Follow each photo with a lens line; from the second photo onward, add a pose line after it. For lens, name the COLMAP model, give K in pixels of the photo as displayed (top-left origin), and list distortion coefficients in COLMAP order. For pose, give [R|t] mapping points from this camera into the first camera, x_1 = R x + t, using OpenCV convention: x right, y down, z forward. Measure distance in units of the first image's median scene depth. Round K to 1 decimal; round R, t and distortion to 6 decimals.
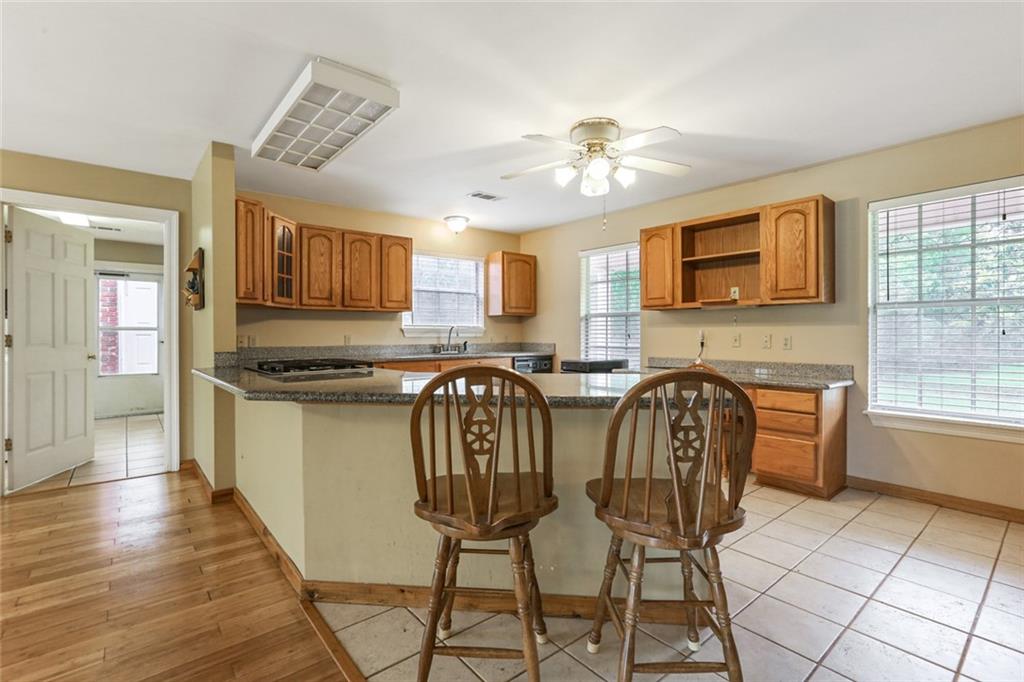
lens RADIAL K [[483.1, 0, 508.1], [0, 483.1, 337.7], [0, 0, 1]] dist [-0.011952, 0.001926]
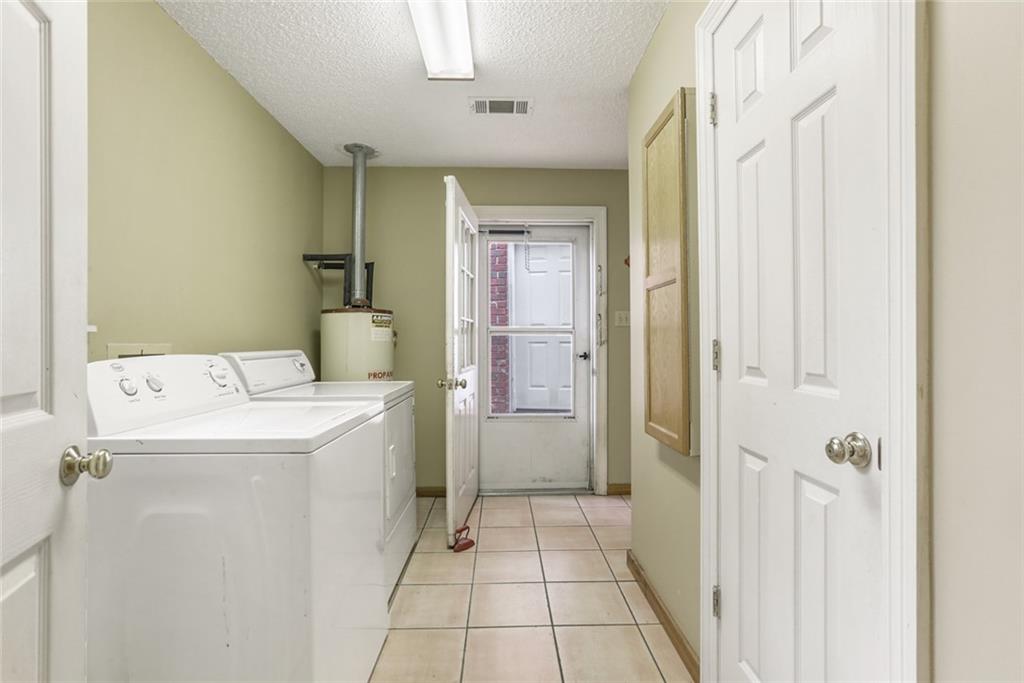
lens RADIAL K [[483.1, 0, 512.6], [0, 483.1, 340.7], [0, 0, 1]] dist [-0.011952, 0.001926]
pose [[0.798205, -0.002032, -0.602382, -0.399215], [-0.004398, 0.999948, -0.009201, -0.001708], [0.602370, 0.009994, 0.798155, 0.461945]]
